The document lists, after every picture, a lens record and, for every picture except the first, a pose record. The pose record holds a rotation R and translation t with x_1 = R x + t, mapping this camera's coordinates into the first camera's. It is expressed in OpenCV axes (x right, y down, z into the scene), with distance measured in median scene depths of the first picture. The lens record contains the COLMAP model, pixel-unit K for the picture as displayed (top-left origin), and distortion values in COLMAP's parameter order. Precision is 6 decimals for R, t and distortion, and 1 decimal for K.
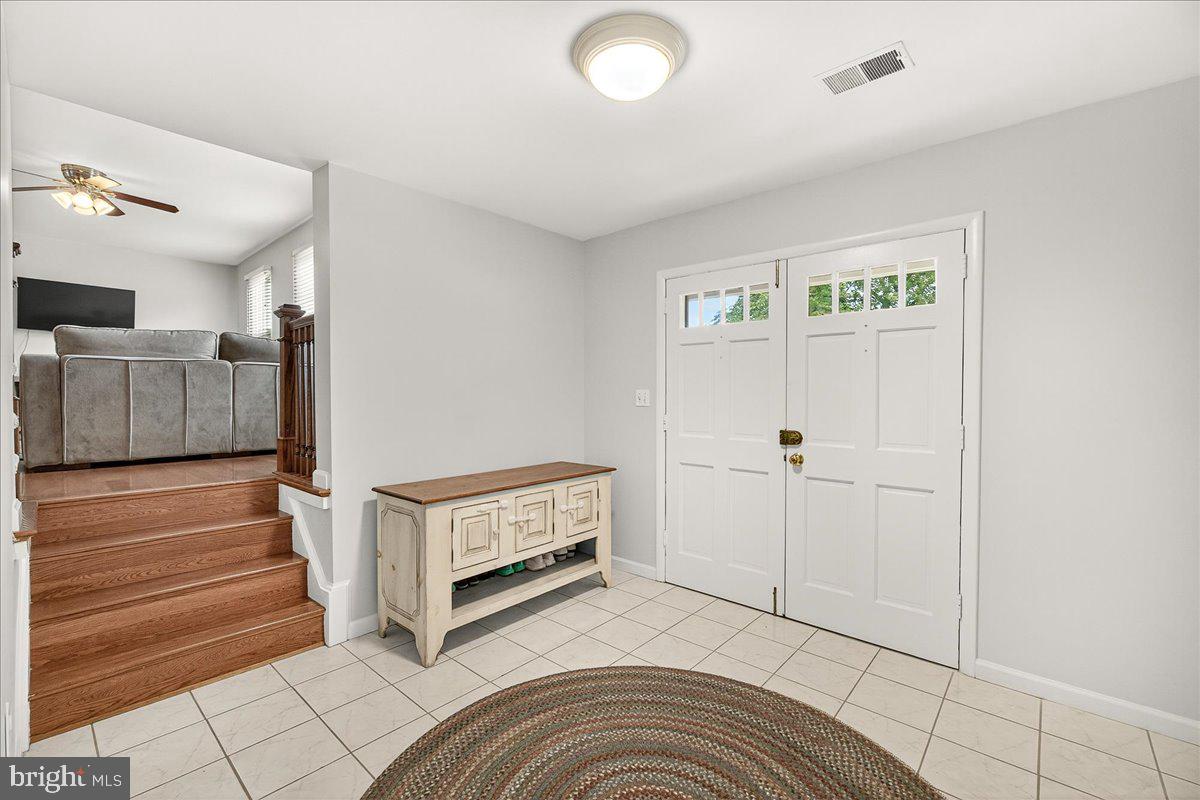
lens RADIAL K [[509.5, 0, 600.0], [0, 509.5, 397.4], [0, 0, 1]] dist [-0.001931, 0.000719]
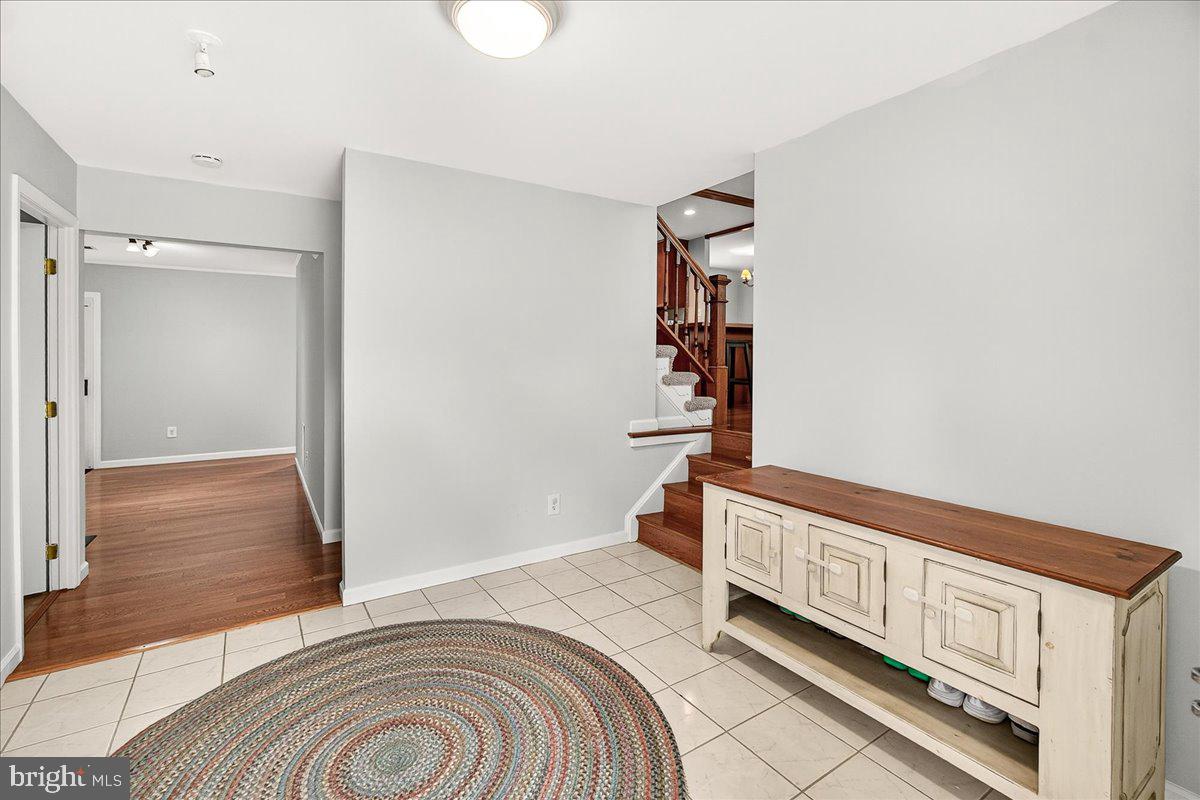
lens RADIAL K [[540.7, 0, 604.7], [0, 540.7, 360.9], [0, 0, 1]] dist [-0.004553, -0.000378]
pose [[-0.257450, 0.008048, -0.966258, 0.621592], [-0.020837, 0.999687, 0.013879, -0.030135], [0.966067, 0.023707, -0.257202, 0.937045]]
